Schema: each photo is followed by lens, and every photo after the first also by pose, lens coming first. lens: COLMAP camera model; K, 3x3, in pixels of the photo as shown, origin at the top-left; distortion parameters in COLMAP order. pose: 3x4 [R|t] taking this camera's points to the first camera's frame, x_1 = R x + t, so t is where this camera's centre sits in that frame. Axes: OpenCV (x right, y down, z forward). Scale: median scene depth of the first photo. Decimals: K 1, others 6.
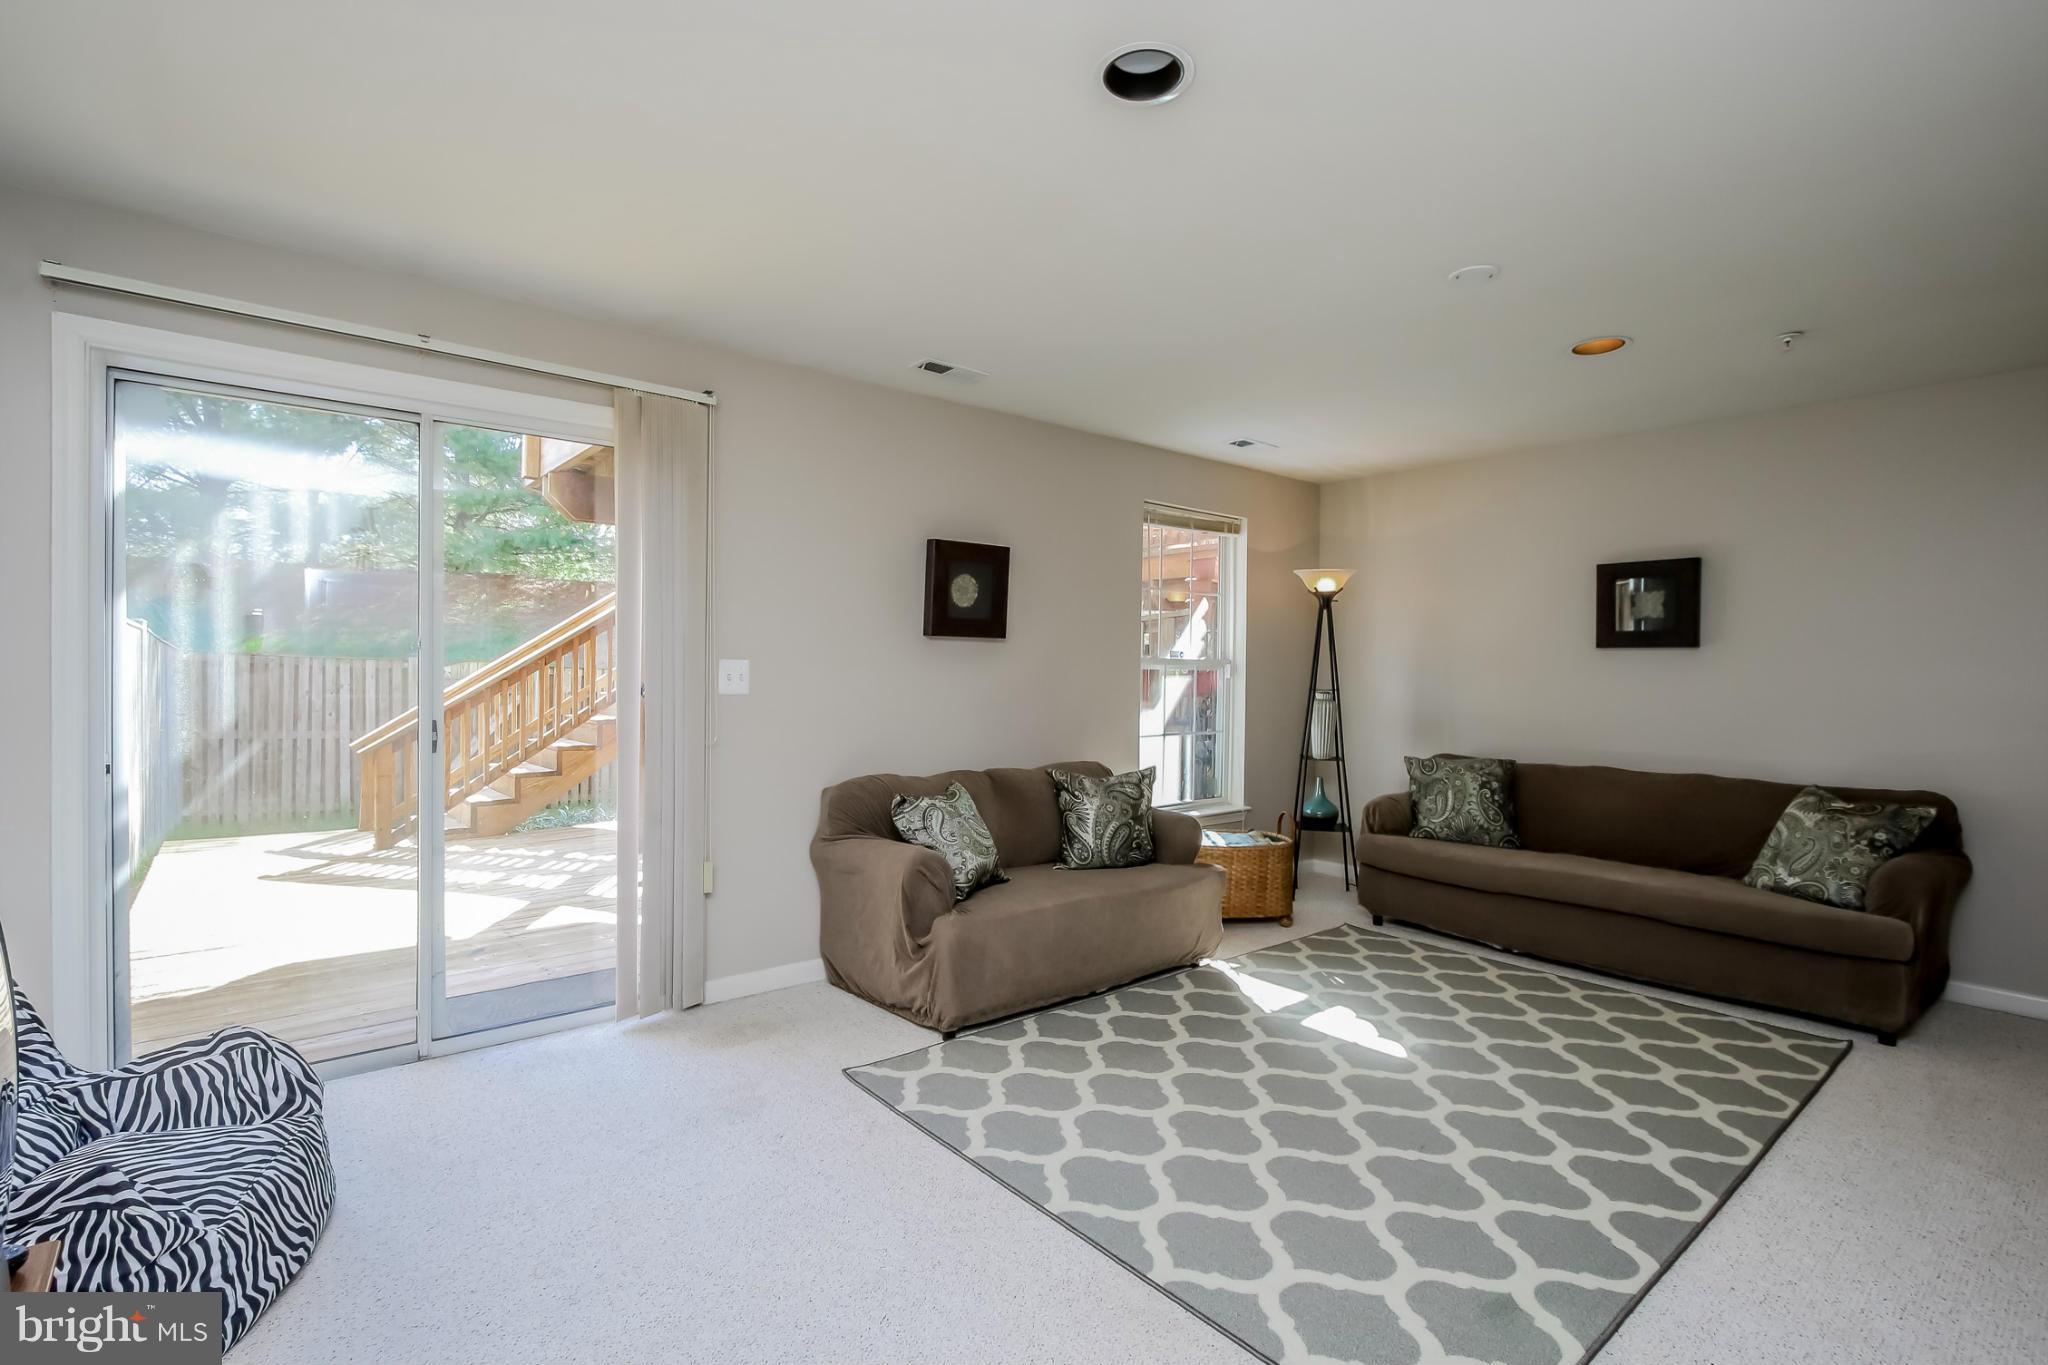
lens RADIAL K [[951.1, 0, 1008.9], [0, 951.1, 678.5], [0, 0, 1]] dist [0.005205, -0.000410]
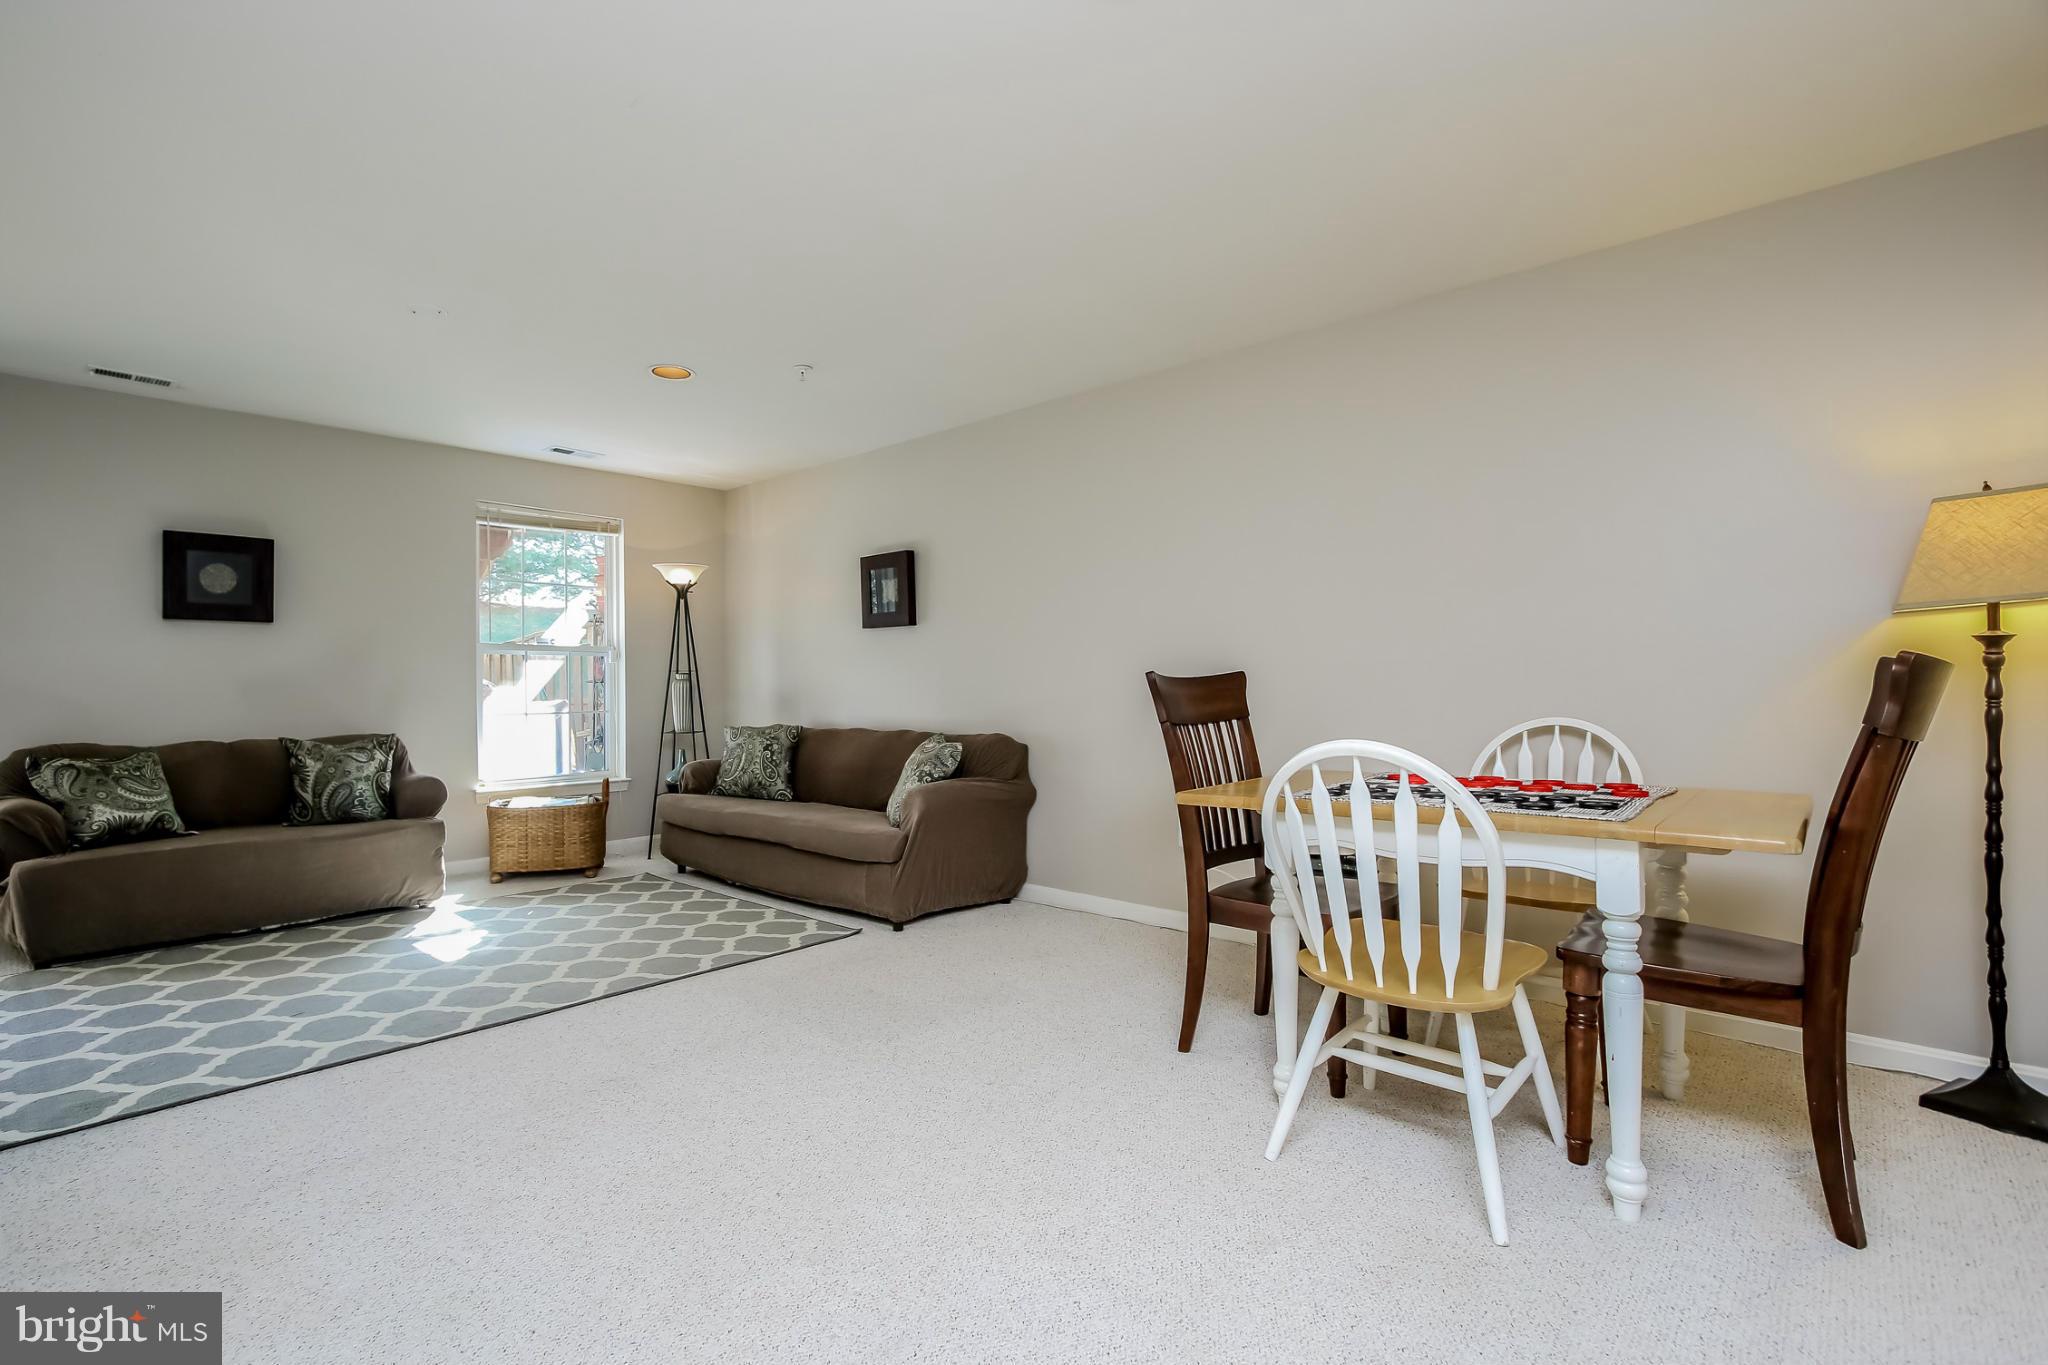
lens RADIAL K [[951.1, 0, 970.6], [0, 951.1, 662.1], [0, 0, 1]] dist [0.005205, -0.000410]
pose [[0.991713, -0.015253, 0.127562, 0.737146], [0.019291, 0.999349, -0.030480, 0.059978], [-0.127014, 0.032688, 0.991362, -0.220532]]
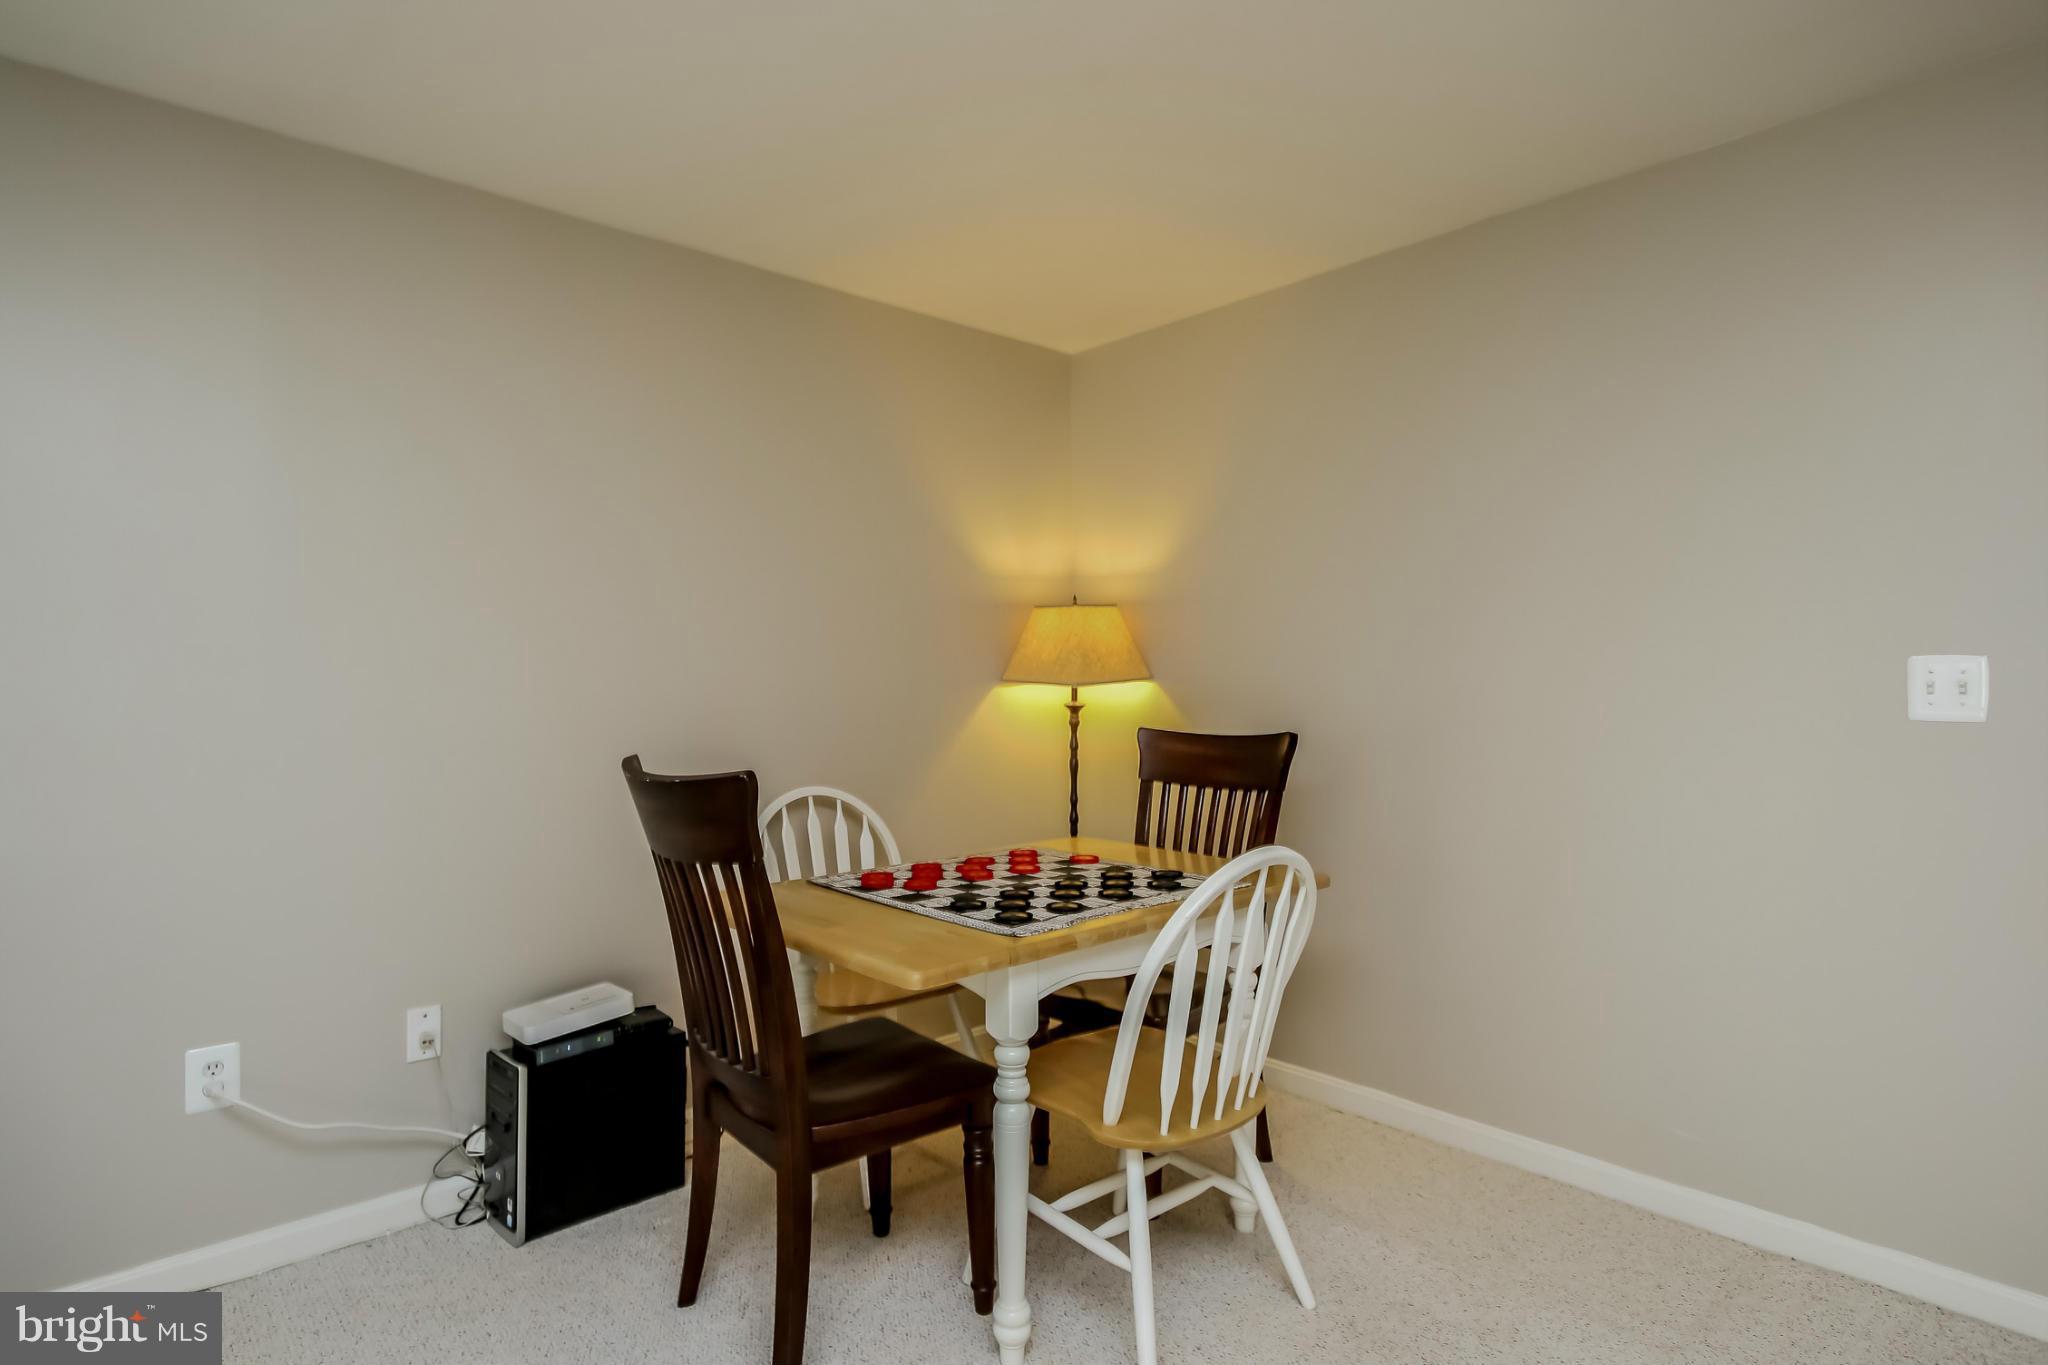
lens RADIAL K [[951.1, 0, 1029.5], [0, 951.1, 689.5], [0, 0, 1]] dist [0.005205, -0.000410]
pose [[-0.046738, -0.011434, 0.998842, 0.604484], [0.013291, 0.999839, 0.012067, 0.010798], [-0.998819, 0.013840, -0.046578, 0.389918]]
